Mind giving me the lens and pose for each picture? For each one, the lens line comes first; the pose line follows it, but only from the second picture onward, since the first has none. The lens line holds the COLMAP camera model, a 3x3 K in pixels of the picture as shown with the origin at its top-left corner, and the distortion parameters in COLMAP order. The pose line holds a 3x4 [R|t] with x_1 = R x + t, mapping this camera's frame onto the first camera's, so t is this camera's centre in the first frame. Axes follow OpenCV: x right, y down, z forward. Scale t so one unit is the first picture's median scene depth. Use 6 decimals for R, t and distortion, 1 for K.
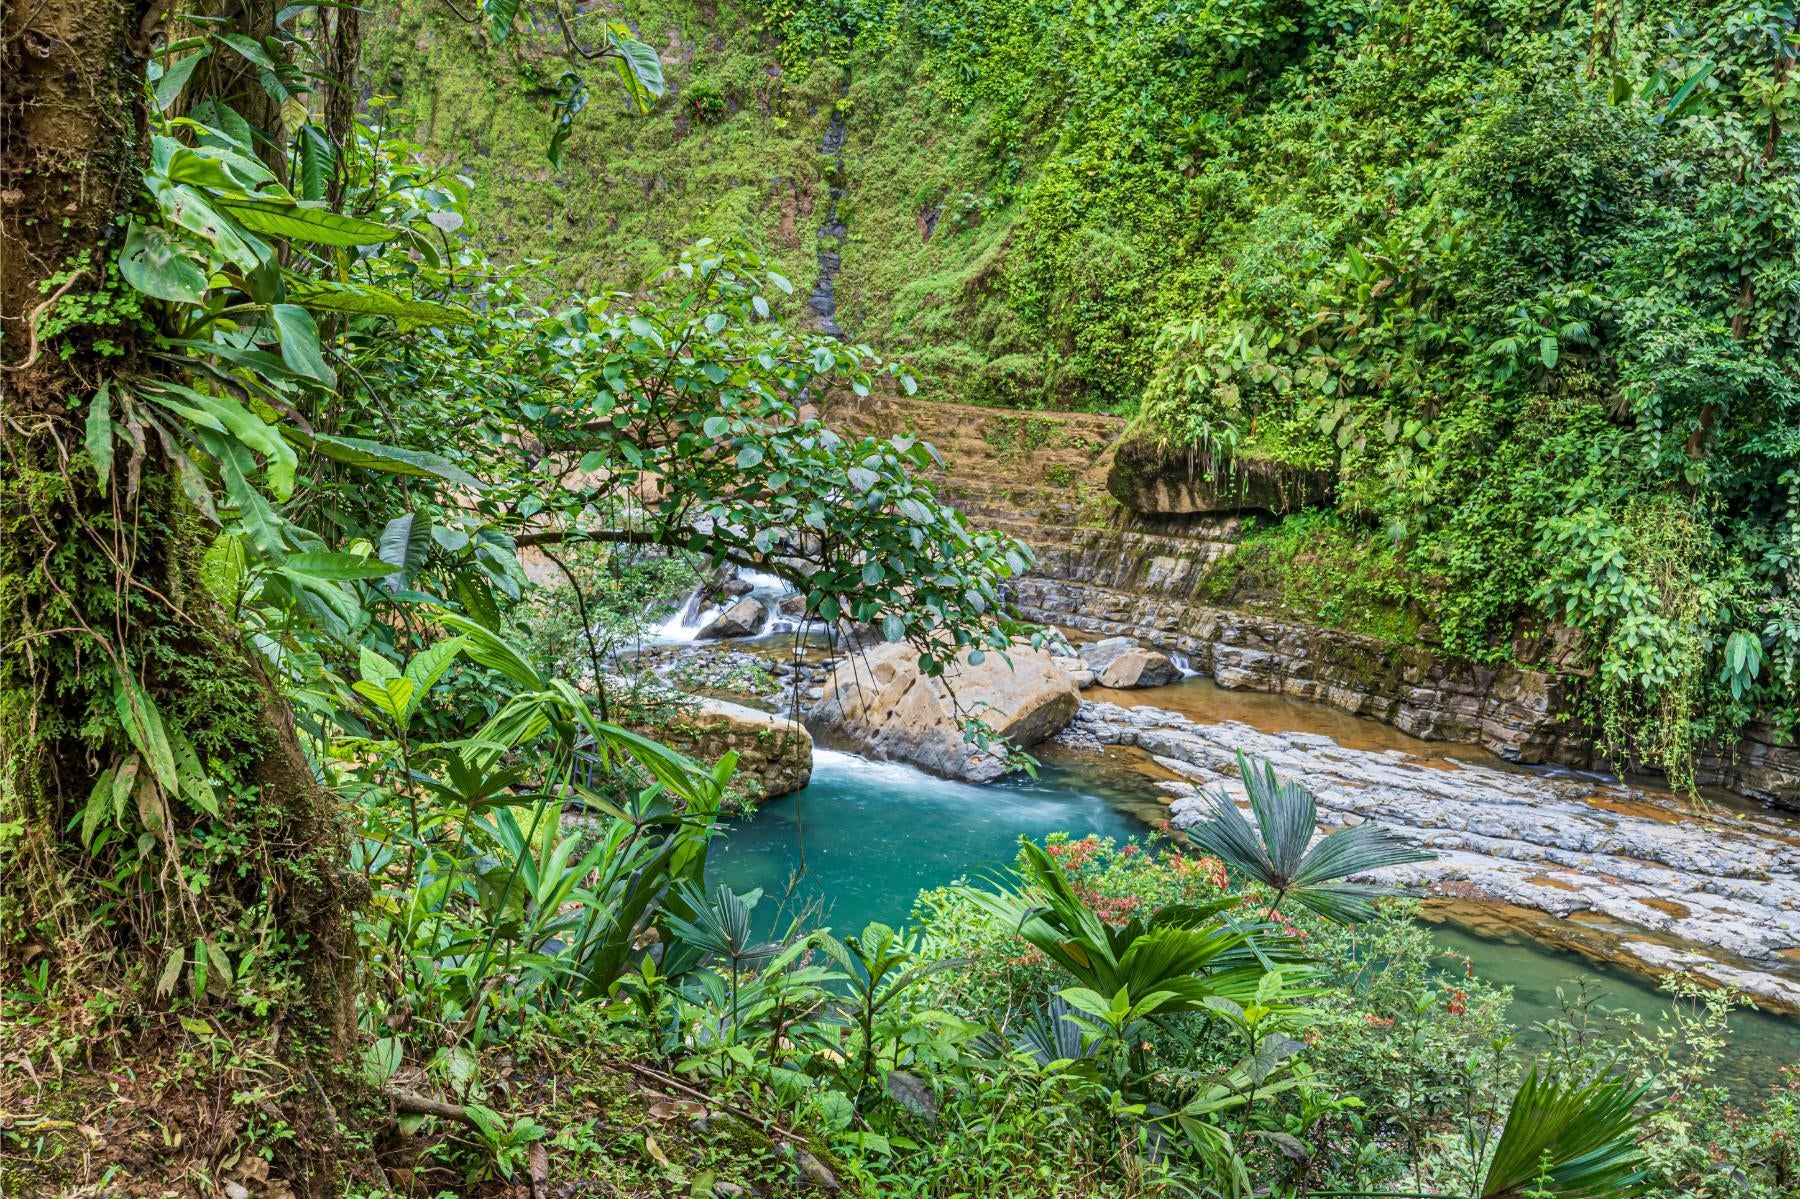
lens RADIAL K [[1730.4, 0, 890.0], [0, 1730.4, 613.5], [0, 0, 1]] dist [-0.001869, 0.000000]
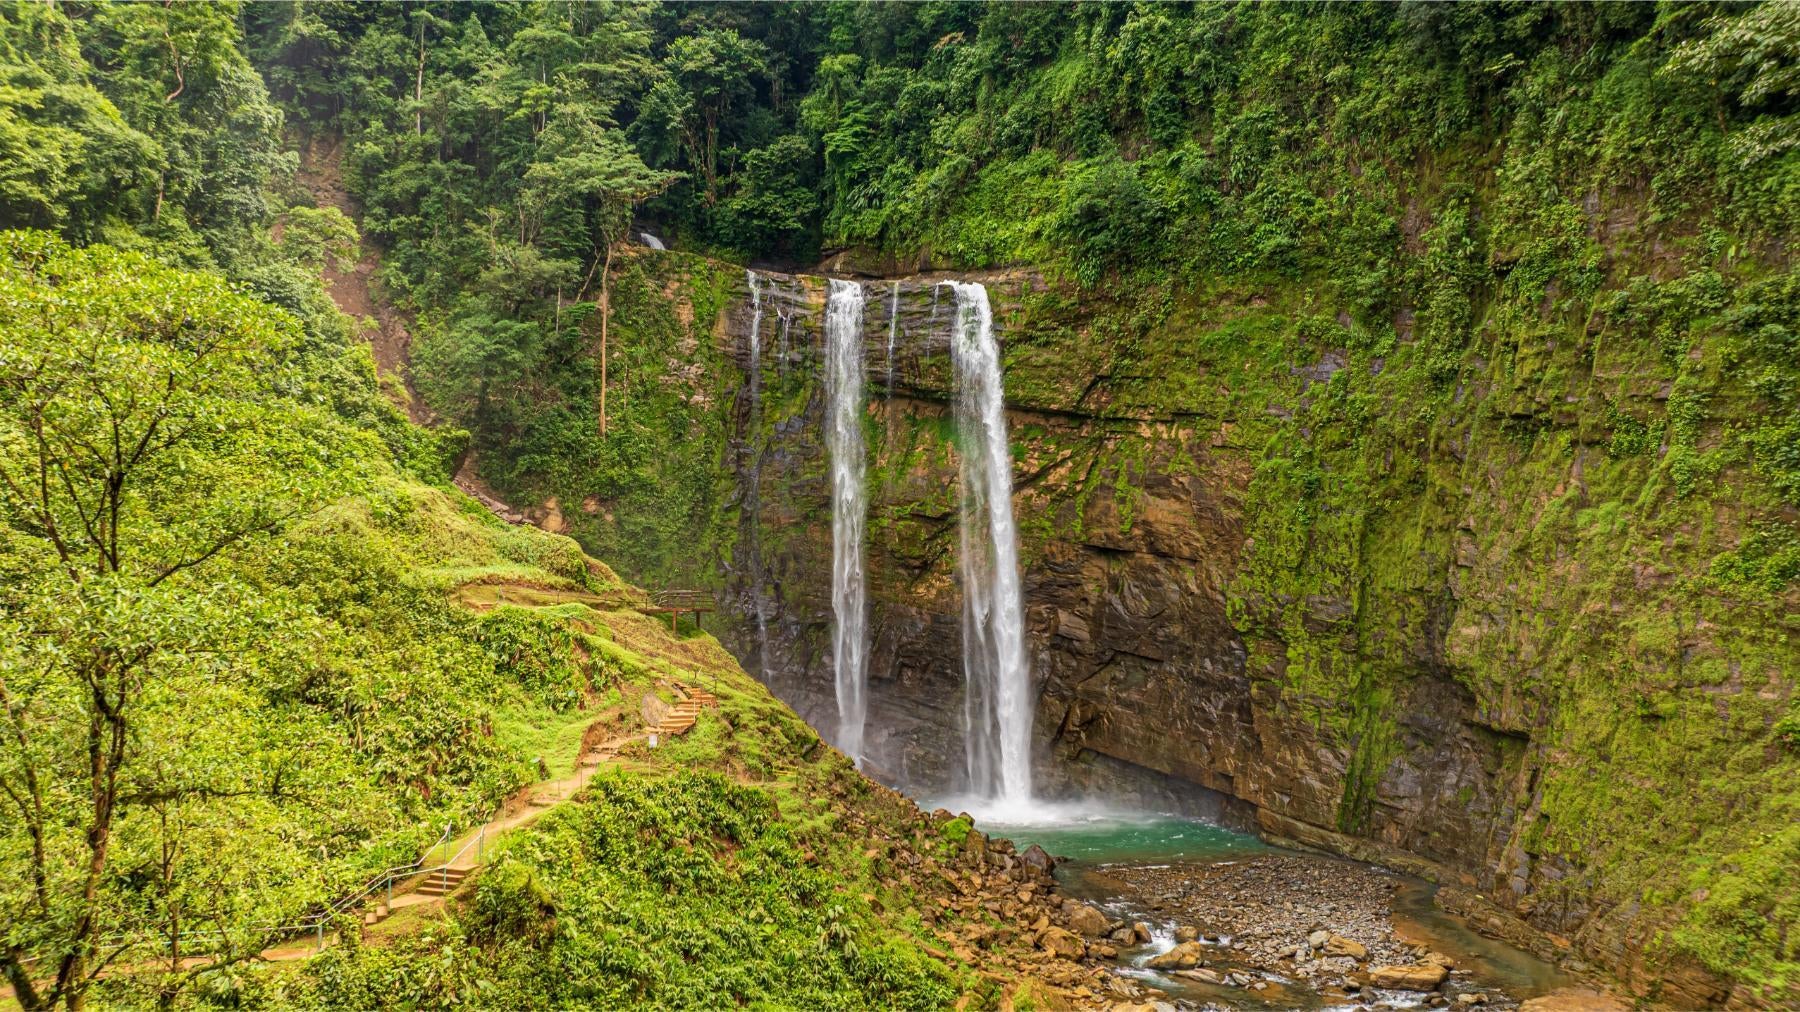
lens RADIAL K [[1282.5, 0, 889.6], [0, 1282.5, 513.1], [0, 0, 1]] dist [-0.036444, 0.029664]
pose [[0.508348, -0.071074, -0.858214, 0.331301], [-0.173498, 0.967700, -0.182909, -0.180966], [0.843493, 0.241880, 0.479597, 0.042081]]
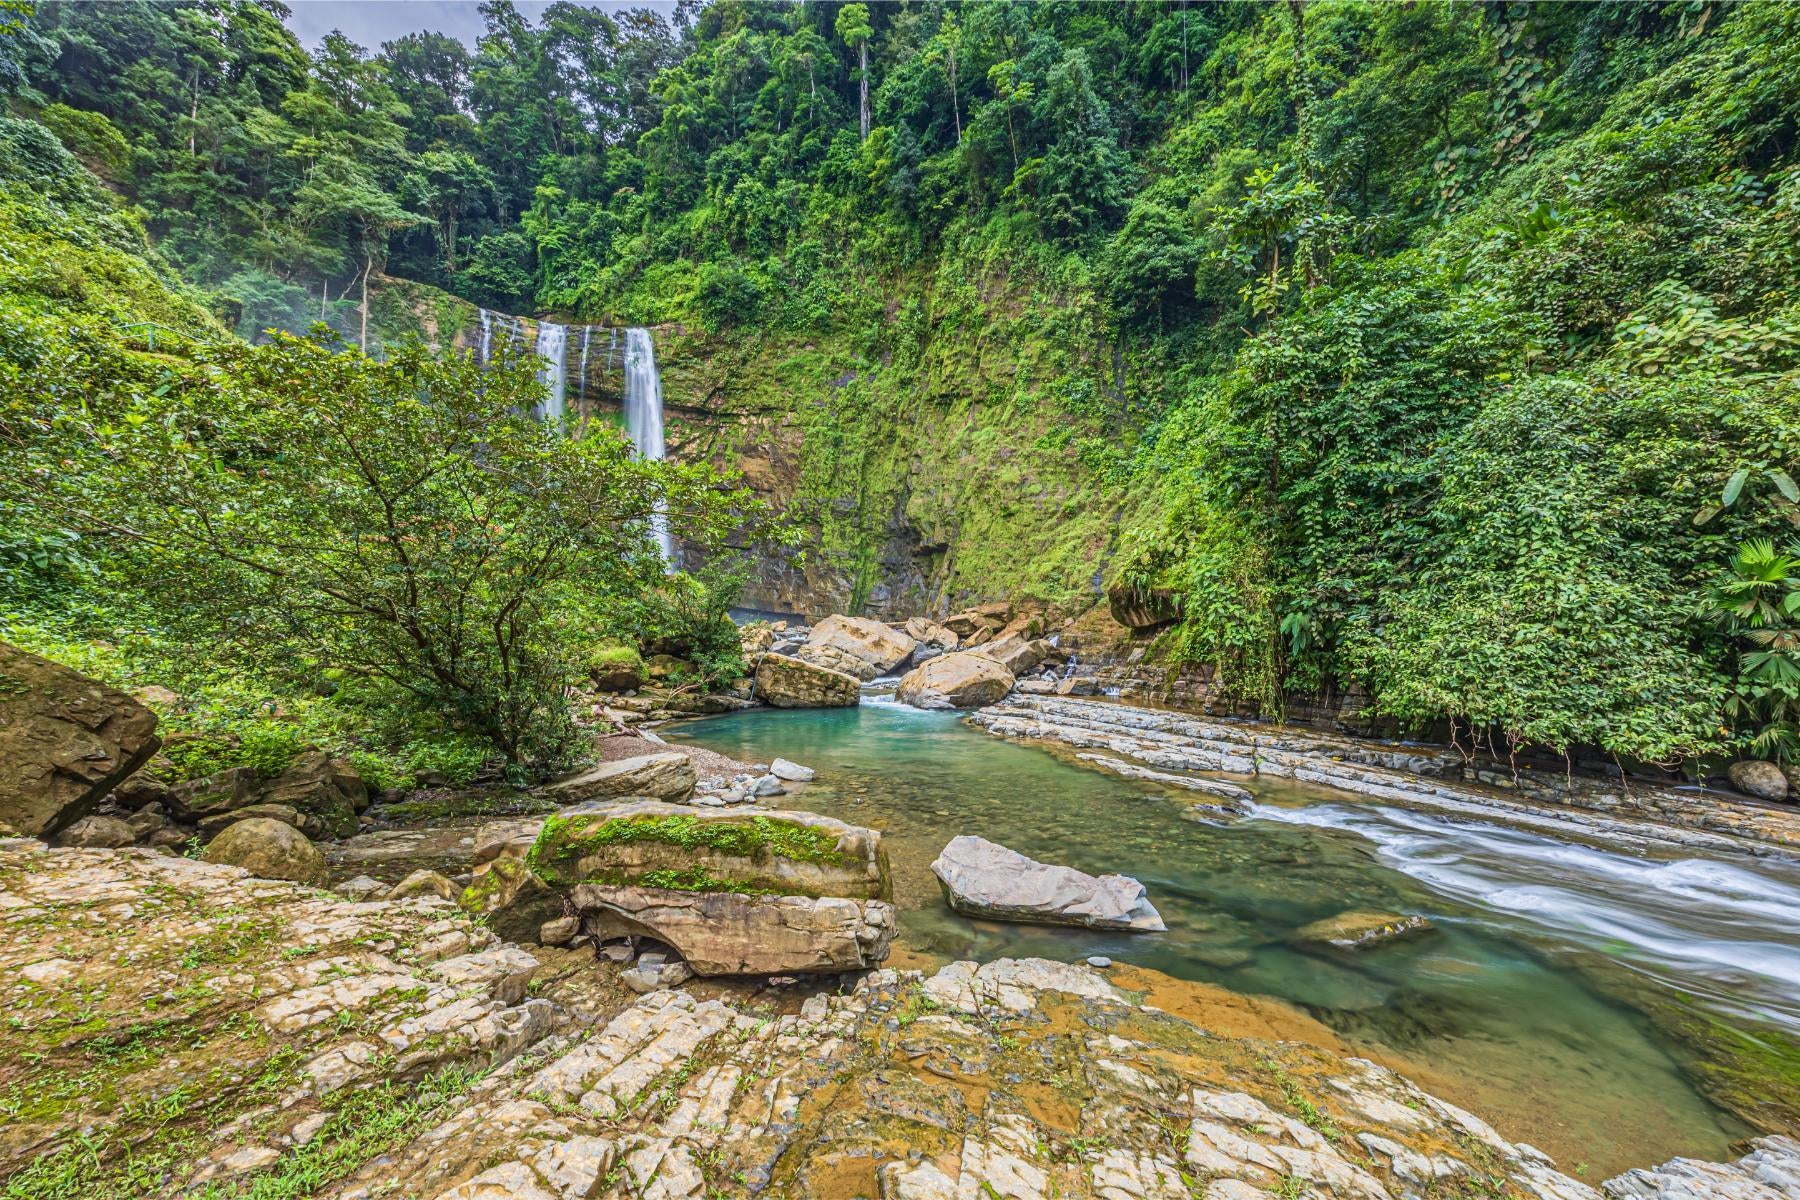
lens RADIAL K [[697.1, 0, 890.4], [0, 697.1, 609.4], [0, 0, 1]] dist [-0.002207, -0.000754]
pose [[0.824063, -0.041828, -0.564953, 0.232817], [-0.103256, 0.969474, -0.222393, 0.080242], [0.557009, 0.241600, 0.794588, 0.124515]]
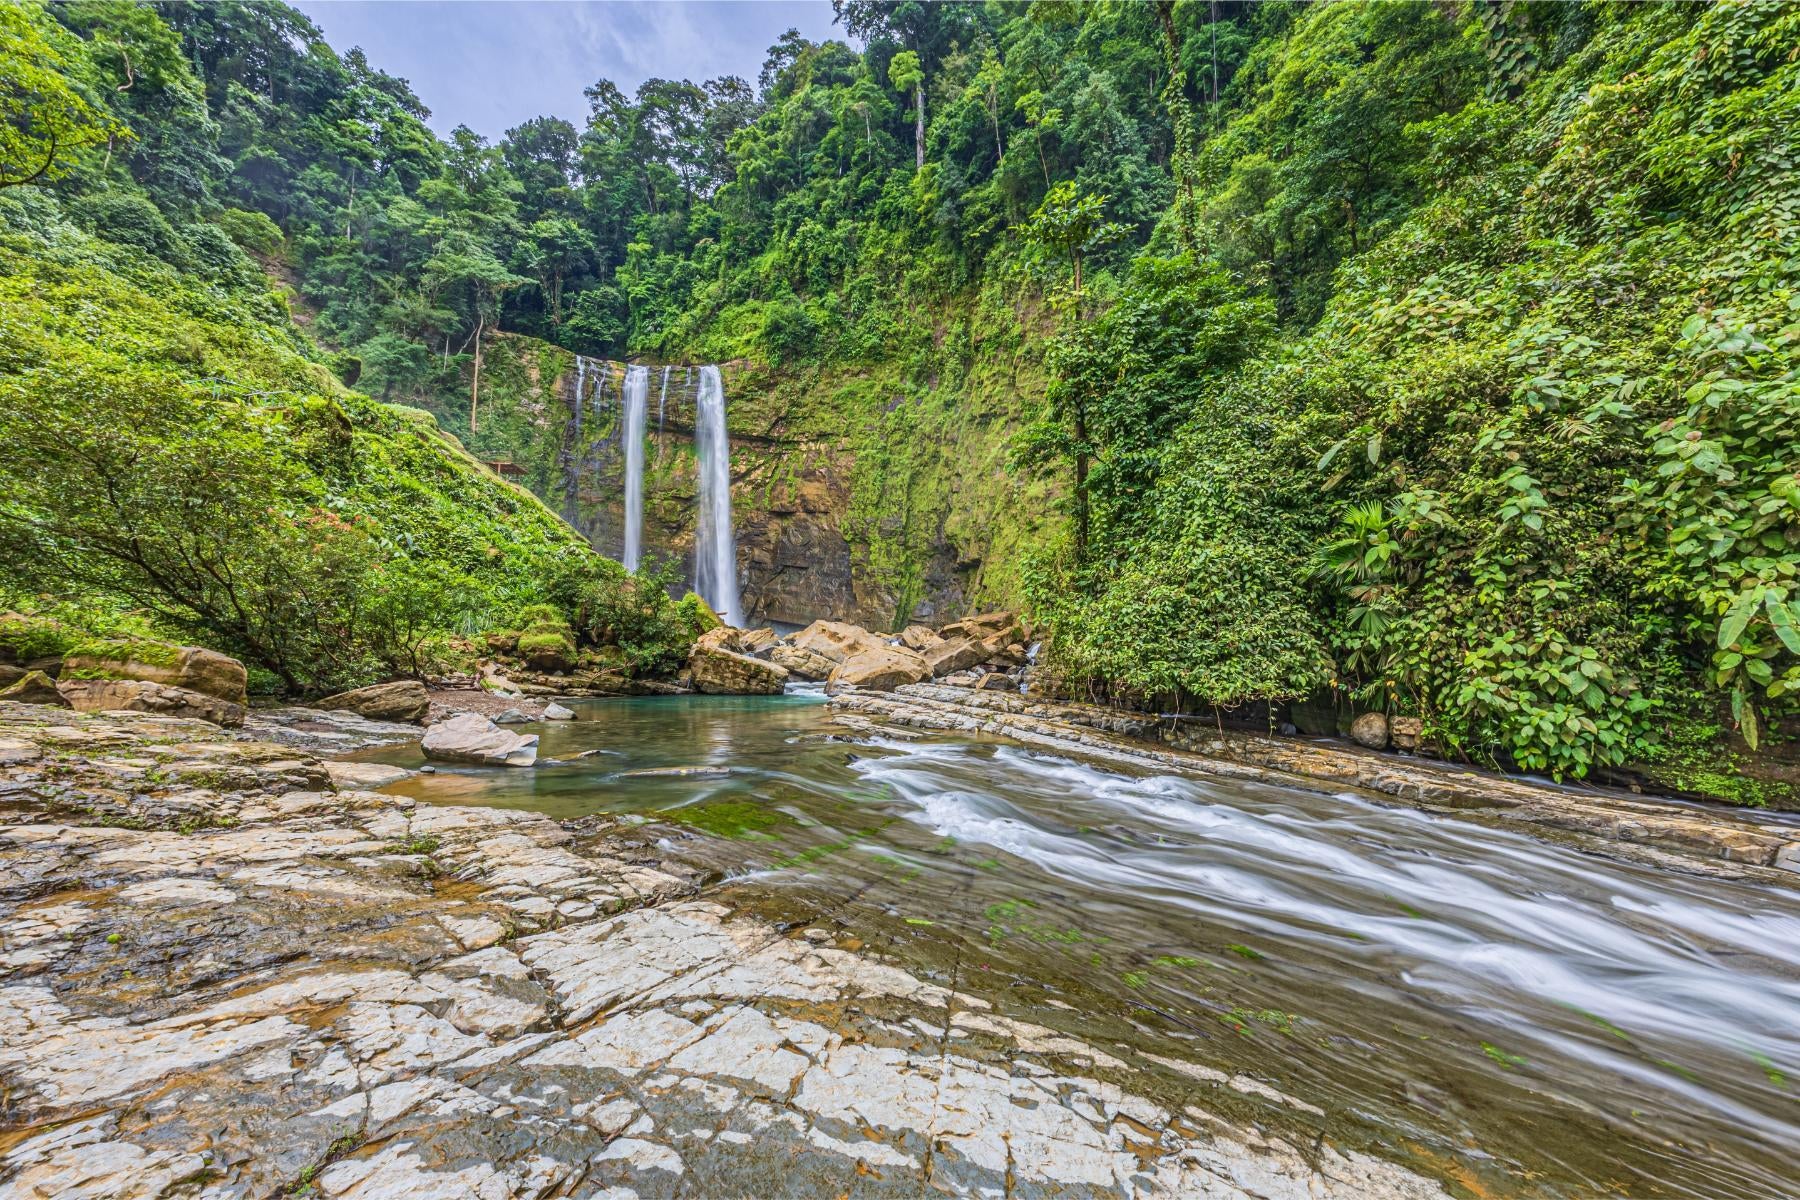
lens RADIAL K [[697.1, 0, 895.8], [0, 697.1, 610.2], [0, 0, 1]] dist [-0.002207, -0.000754]
pose [[0.735567, -0.062210, -0.674590, 0.345435], [-0.137310, 0.961415, -0.238383, 0.090832], [0.663391, 0.267975, 0.698643, 0.176000]]
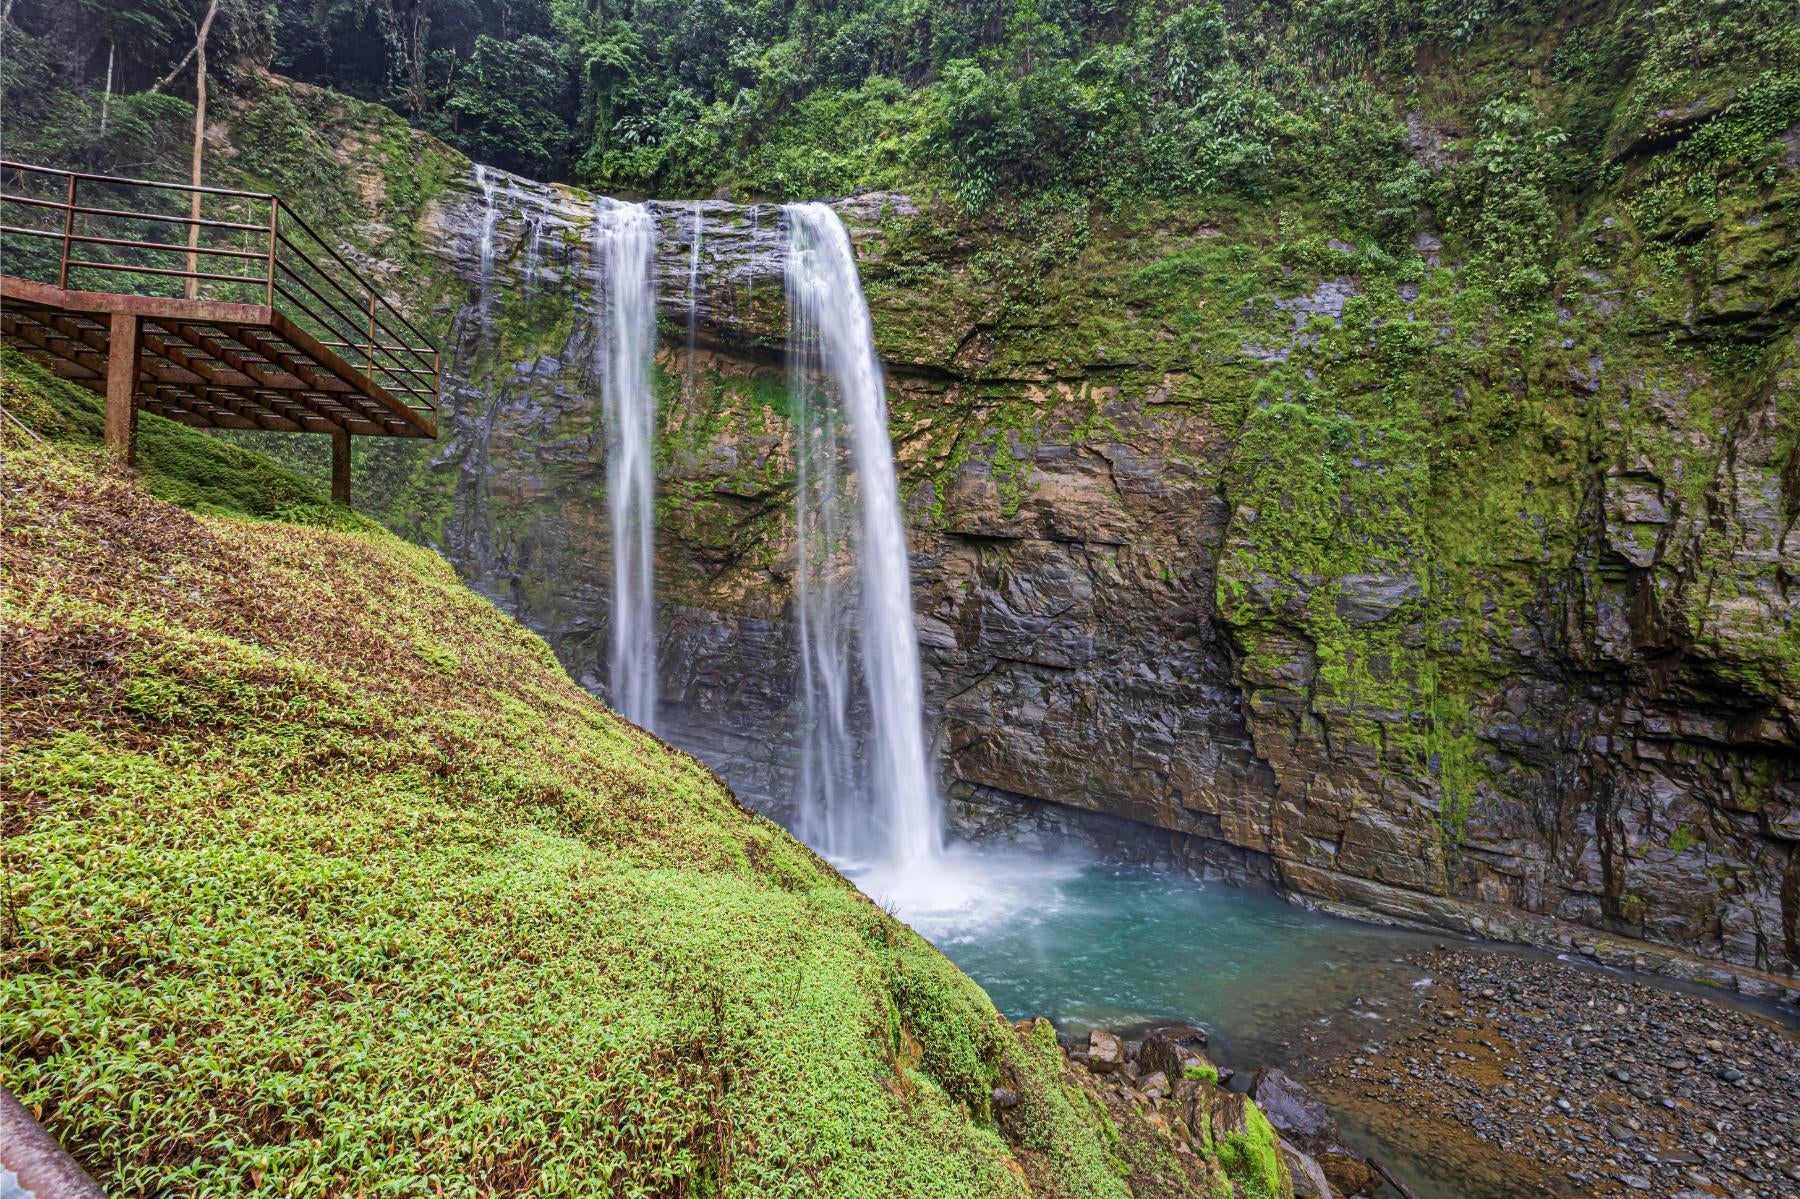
lens RADIAL K [[755.1, 0, 904.0], [0, 755.1, 604.9], [0, 0, 1]] dist [0.016700, -0.002680]
pose [[0.833163, -0.050979, -0.550672, -0.580984], [-0.103120, 0.963958, -0.245259, -0.211190], [0.543328, 0.261126, 0.797877, 0.415457]]
